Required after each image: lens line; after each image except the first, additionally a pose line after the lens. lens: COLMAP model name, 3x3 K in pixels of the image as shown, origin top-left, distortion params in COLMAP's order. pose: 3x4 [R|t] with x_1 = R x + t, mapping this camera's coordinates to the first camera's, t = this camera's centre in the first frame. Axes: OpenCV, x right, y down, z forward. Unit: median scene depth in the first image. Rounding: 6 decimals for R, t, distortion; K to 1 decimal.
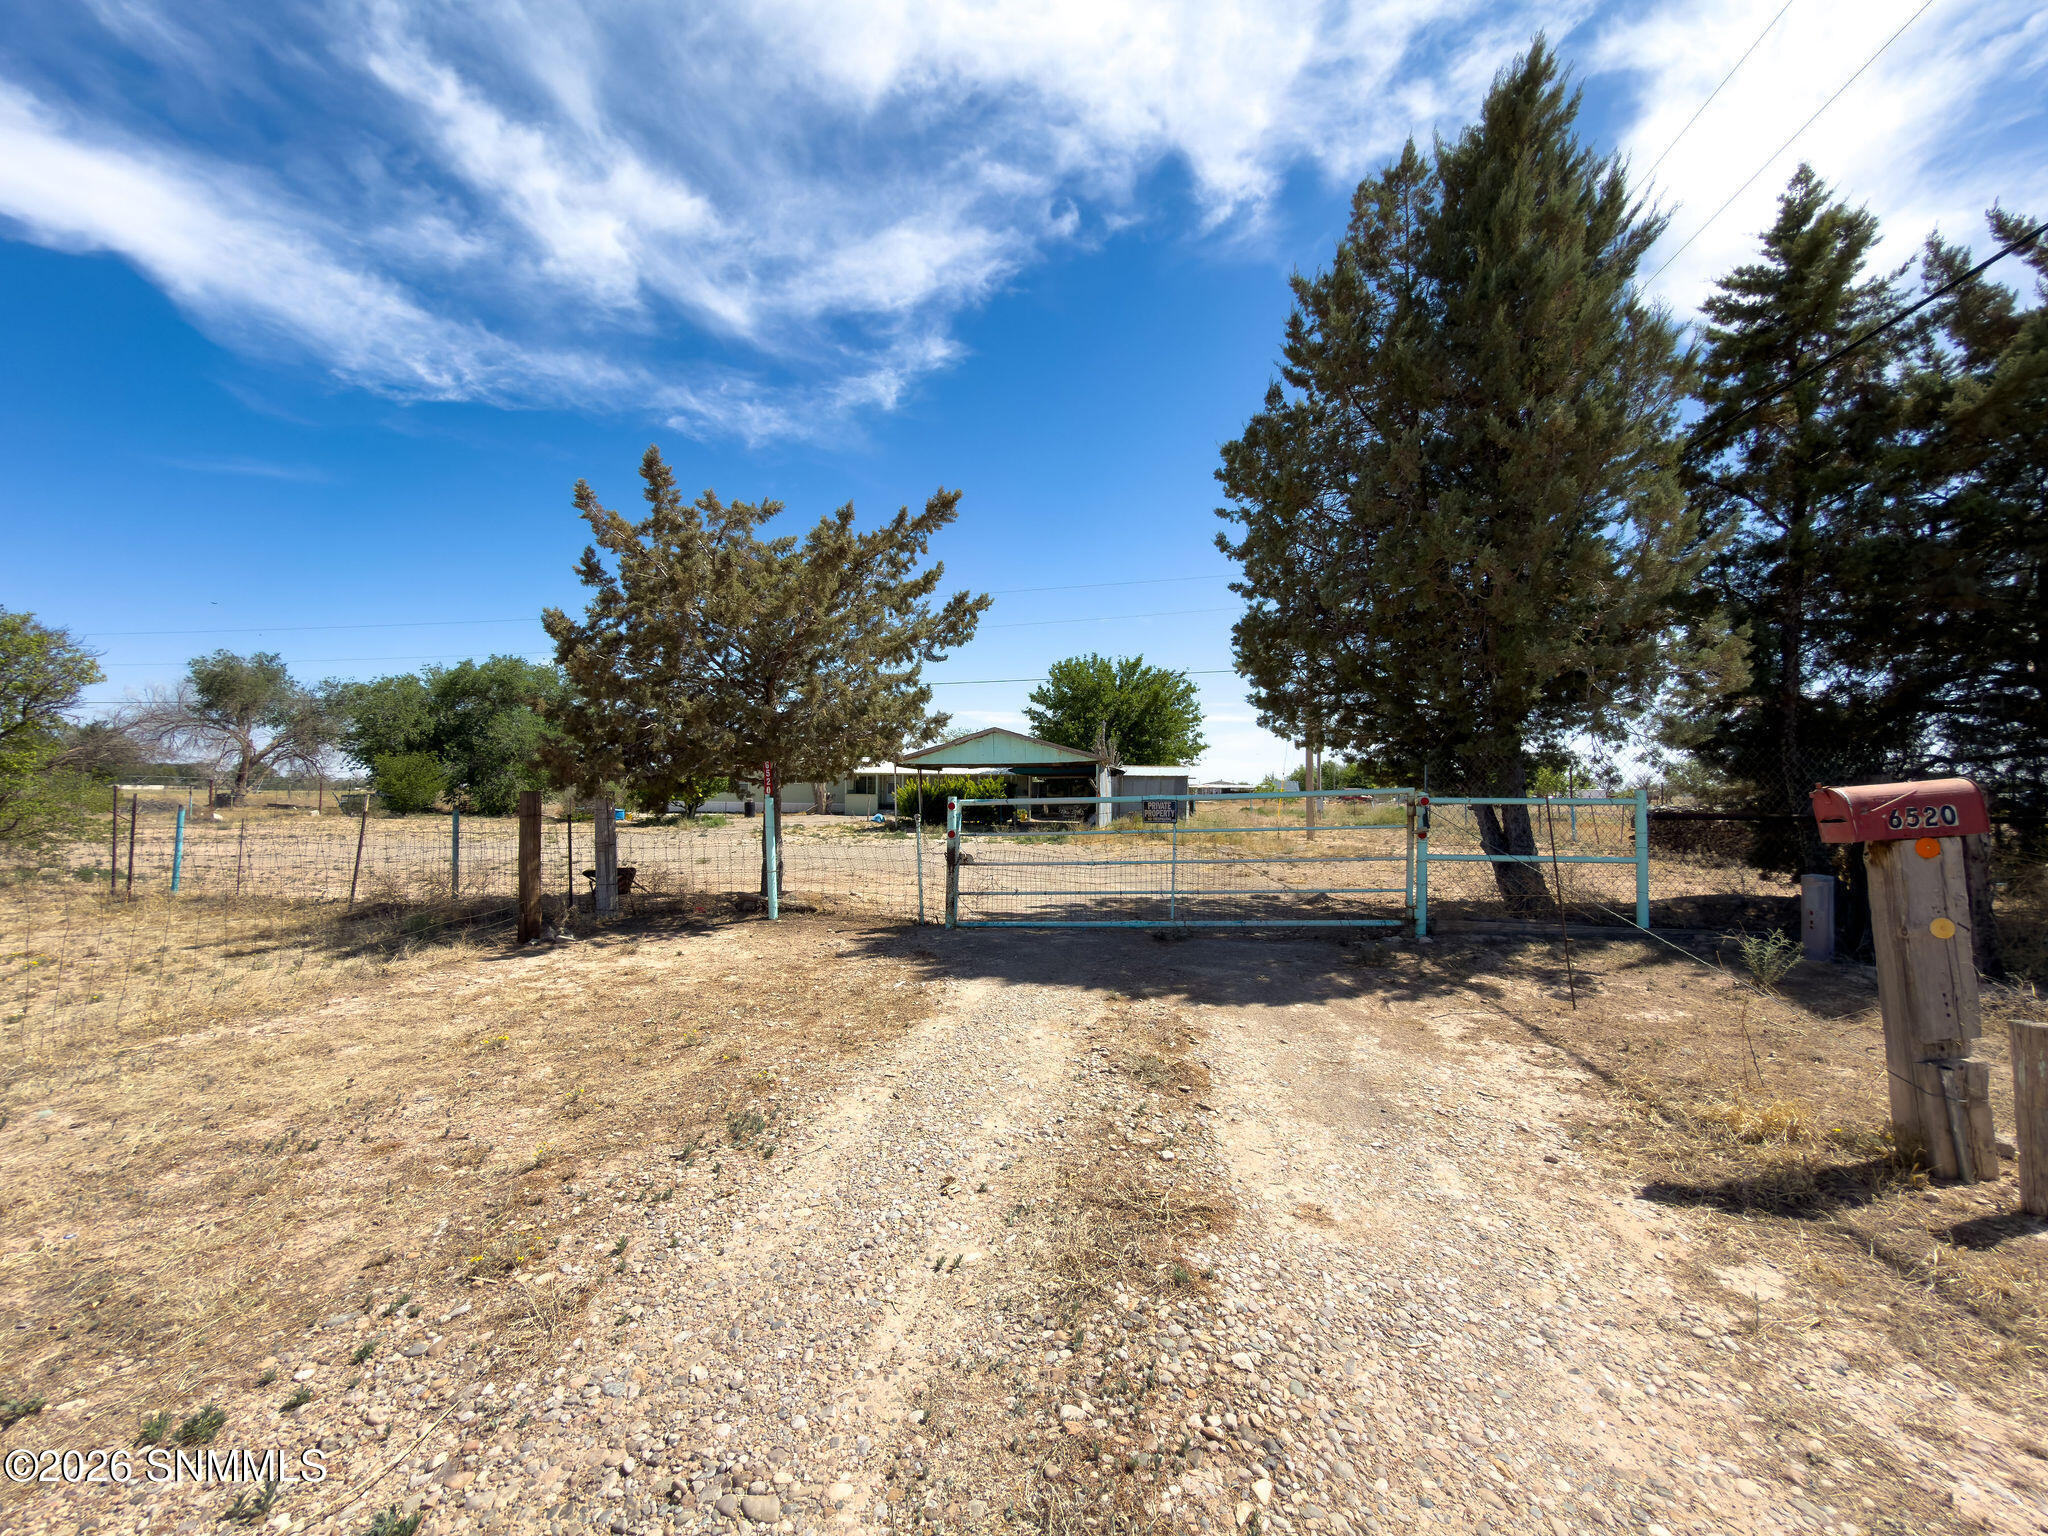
lens RADIAL K [[830.2, 0, 1035.1], [0, 830.2, 764.9], [0, 0, 1]] dist [-0.002343, -0.000237]
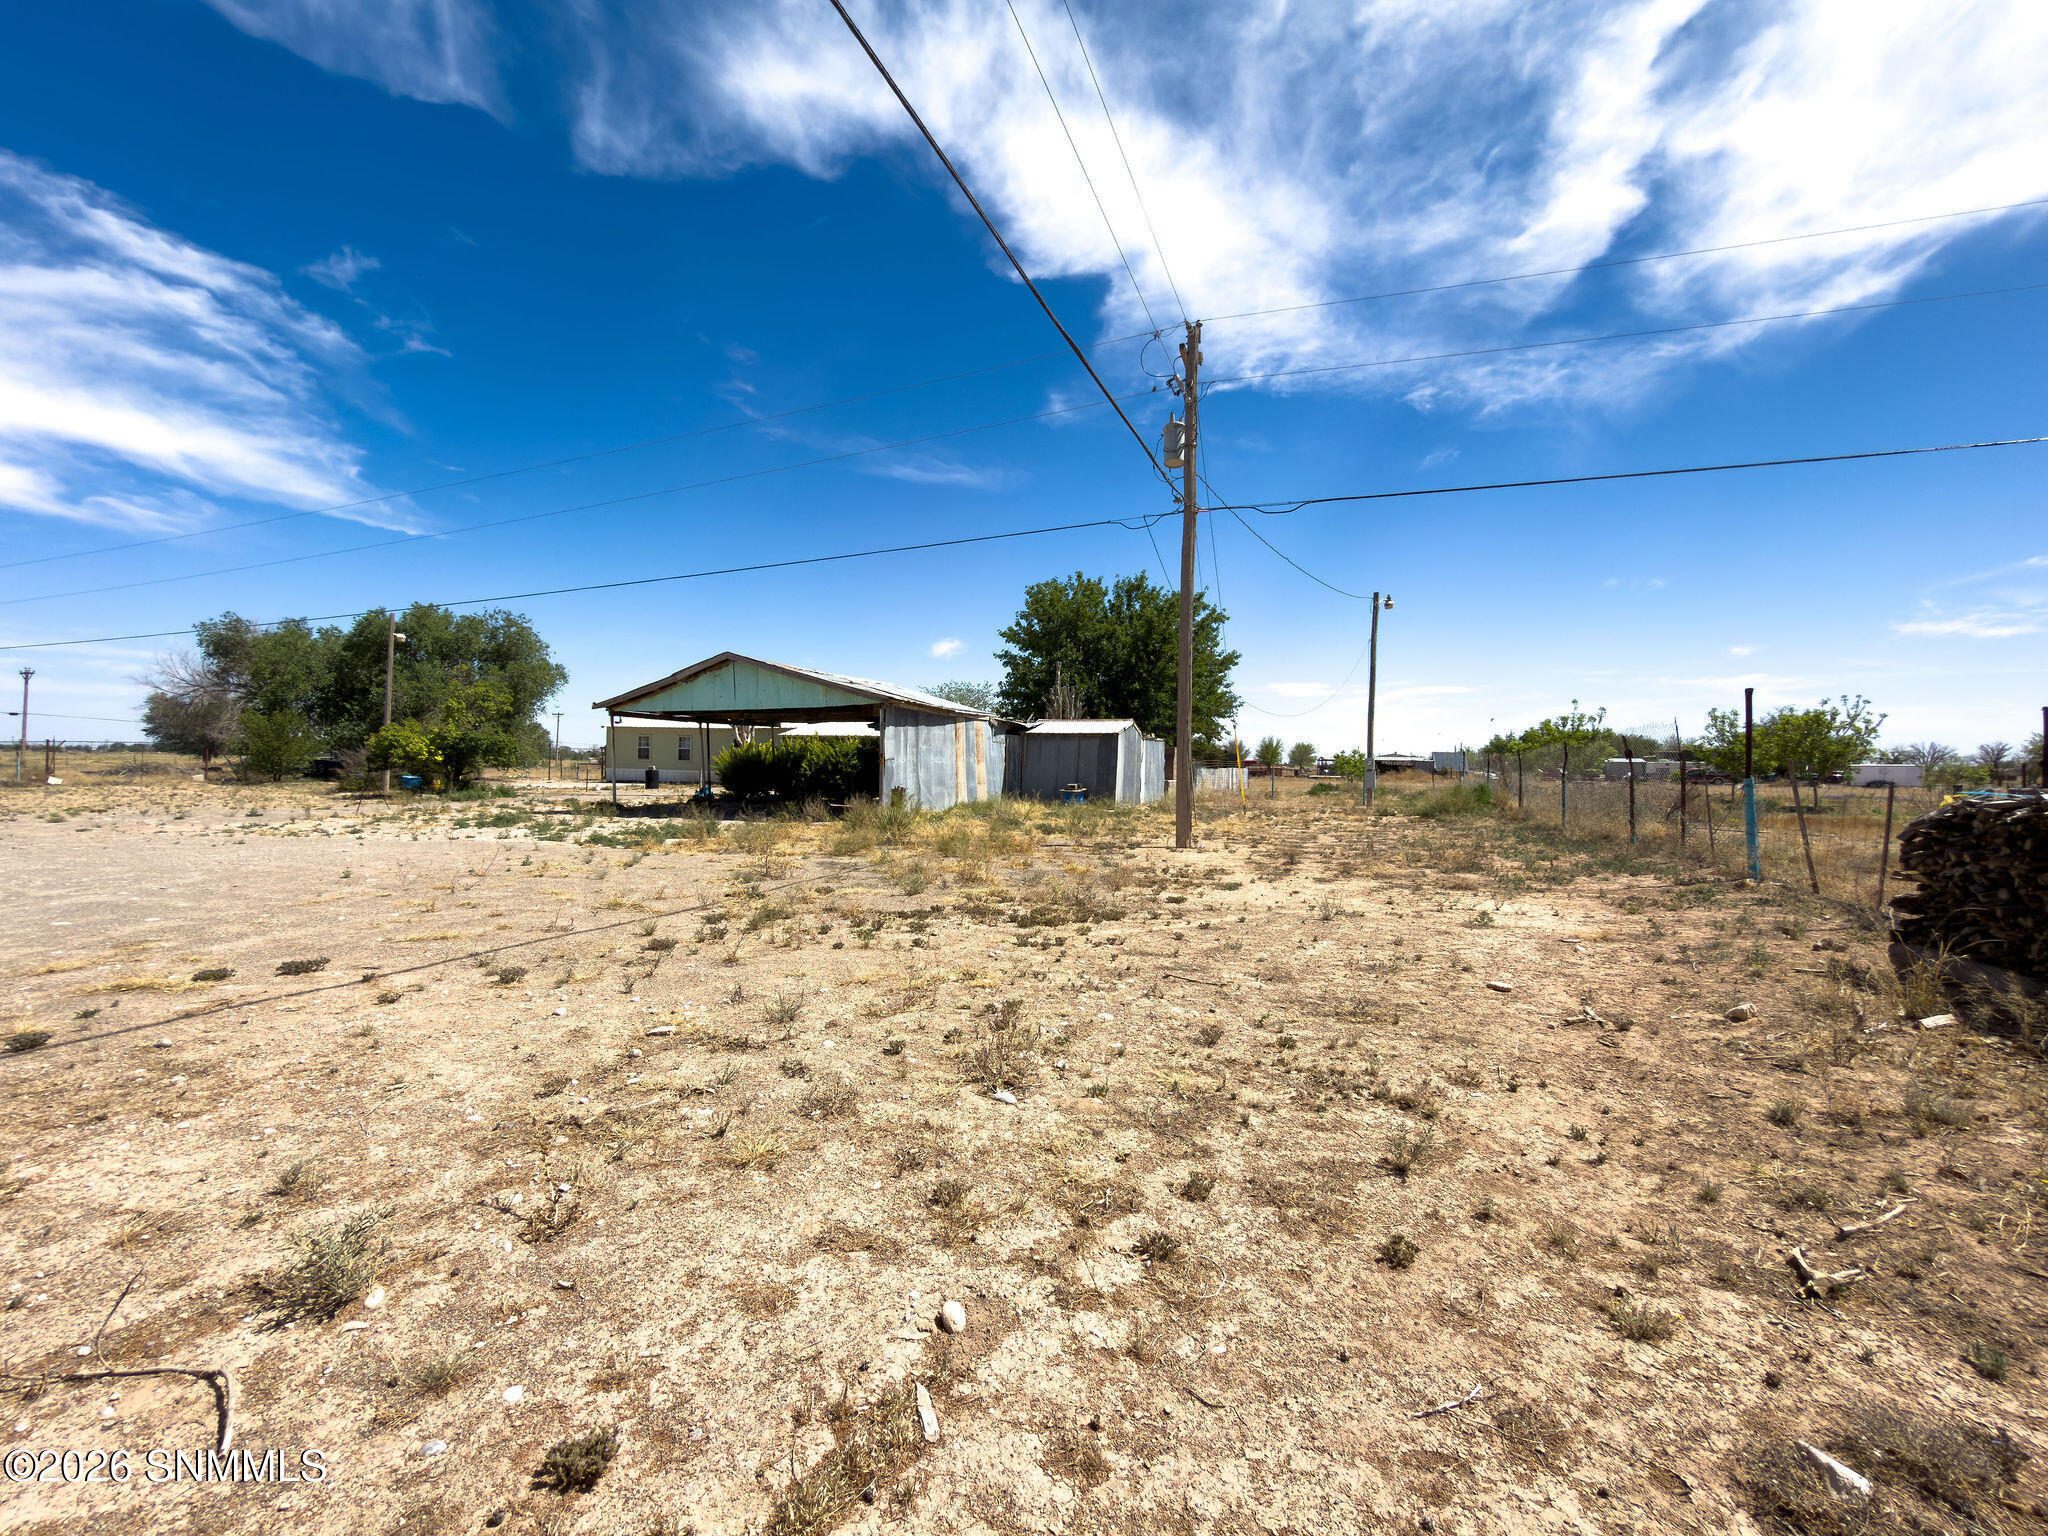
lens RADIAL K [[830.2, 0, 1027.6], [0, 830.2, 764.3], [0, 0, 1]] dist [-0.002343, -0.000237]
pose [[0.971177, 0.007689, -0.238234, 0.212673], [-0.000121, 0.999495, 0.031765, 0.012768], [0.238358, -0.030820, 0.970688, 0.280121]]
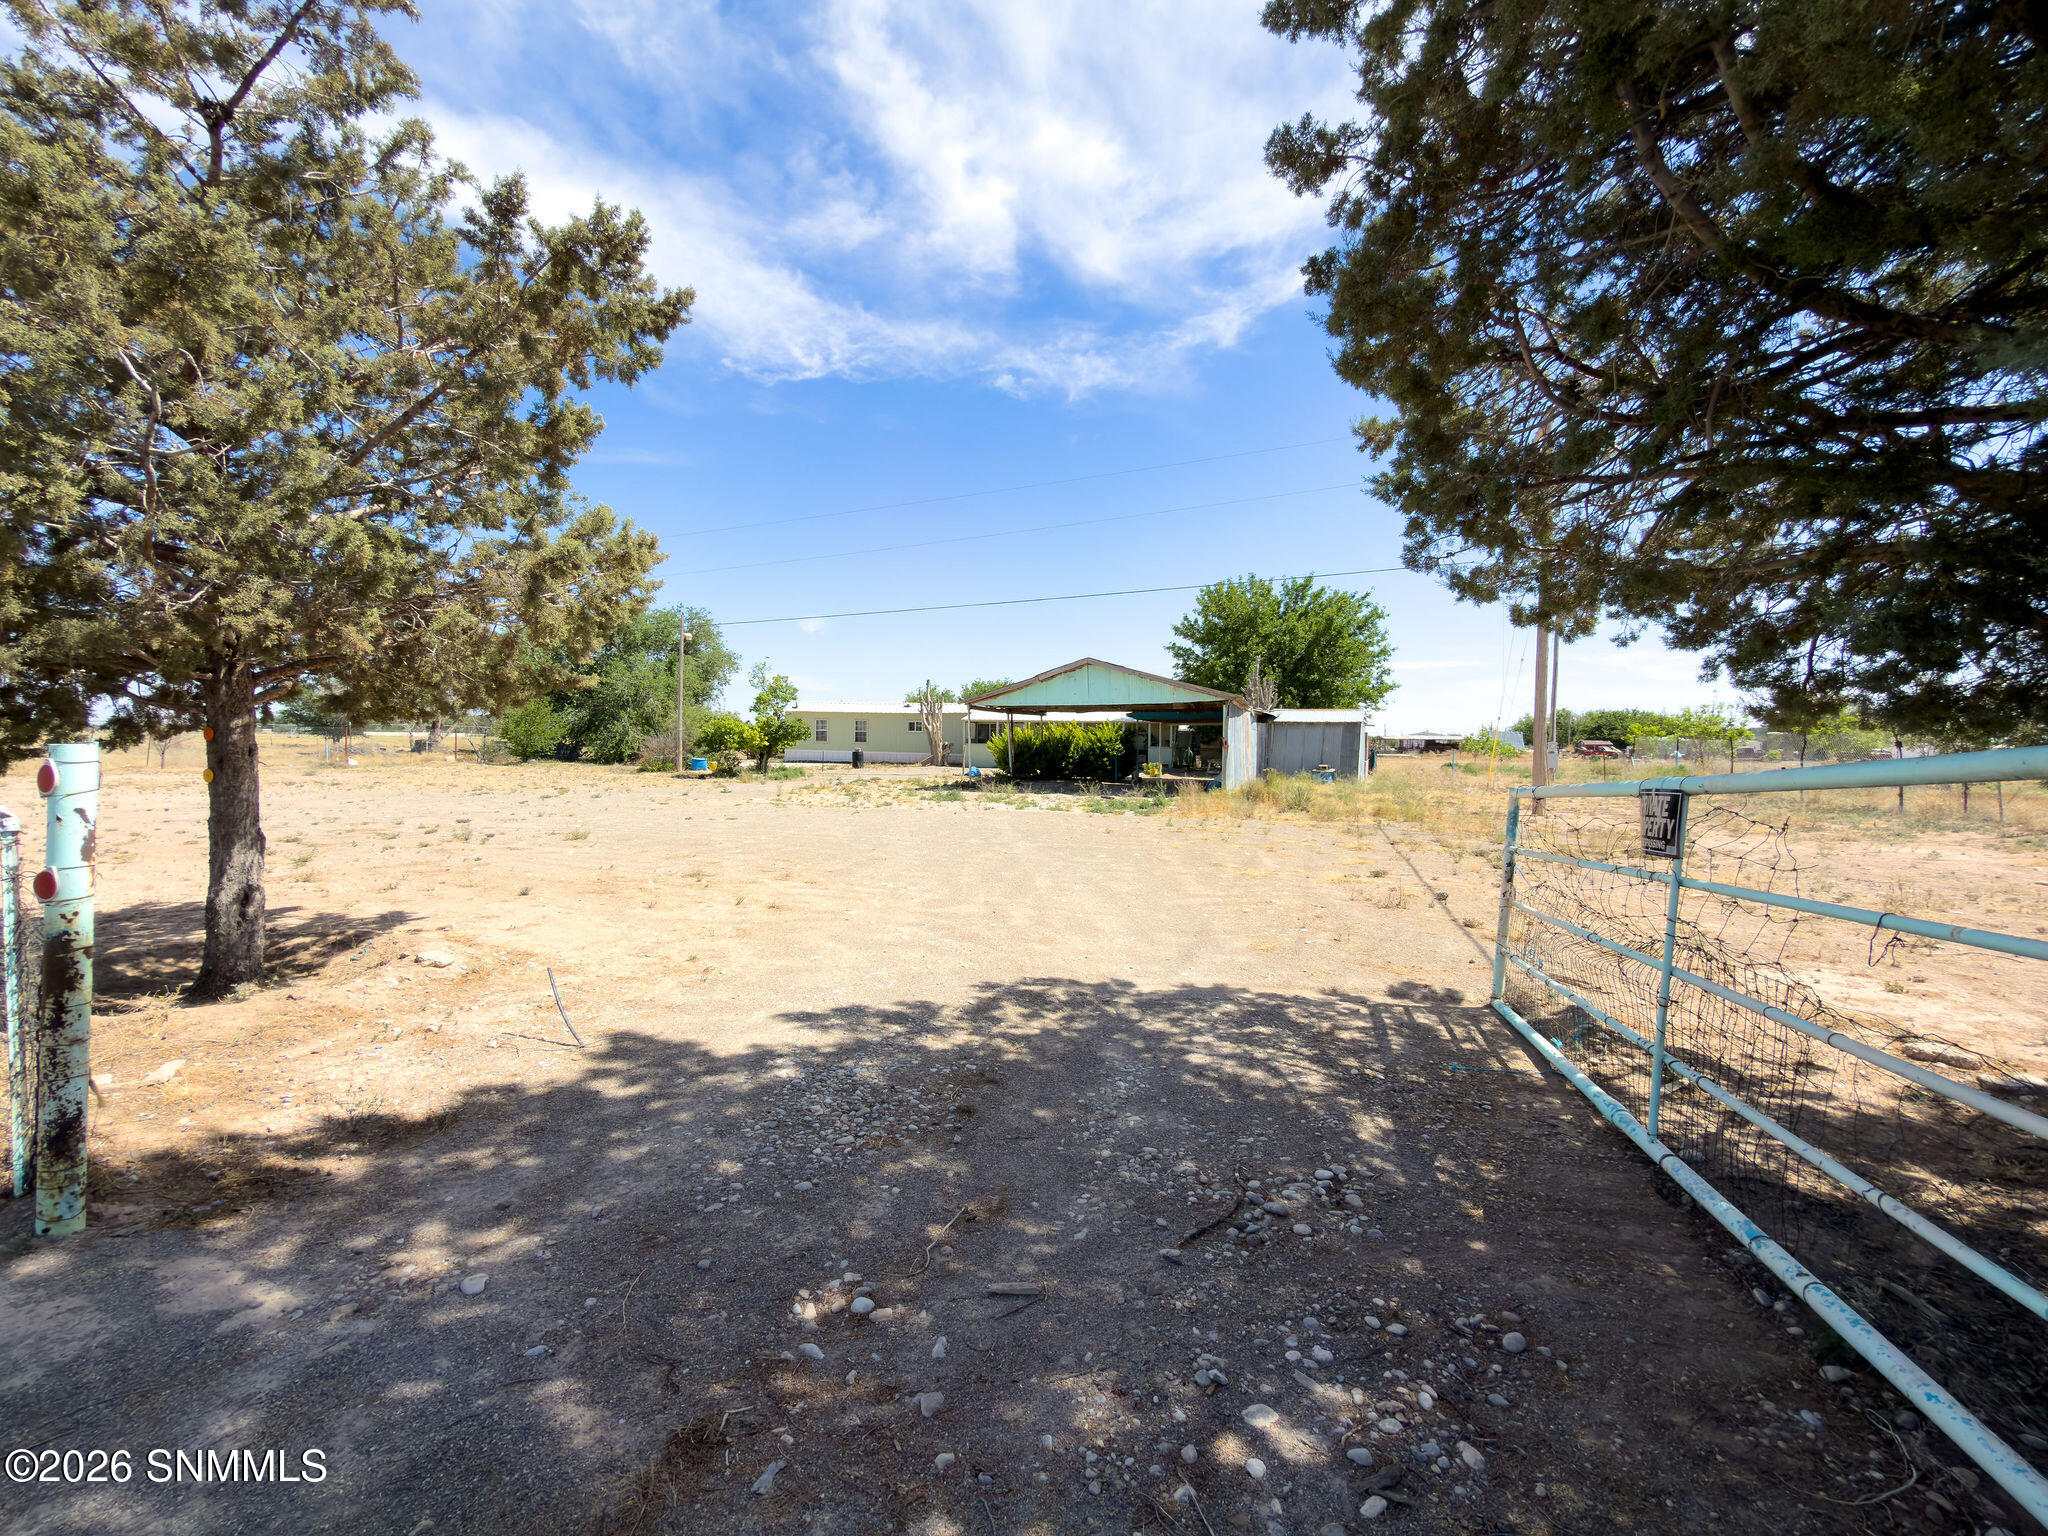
lens RADIAL K [[830.2, 0, 1028.6], [0, 830.2, 759.7], [0, 0, 1]] dist [-0.002343, -0.000237]
pose [[0.973487, 0.010511, -0.228502, 0.047868], [0.001470, 0.998636, 0.052199, 0.006040], [0.228739, -0.051151, 0.972143, 0.148141]]
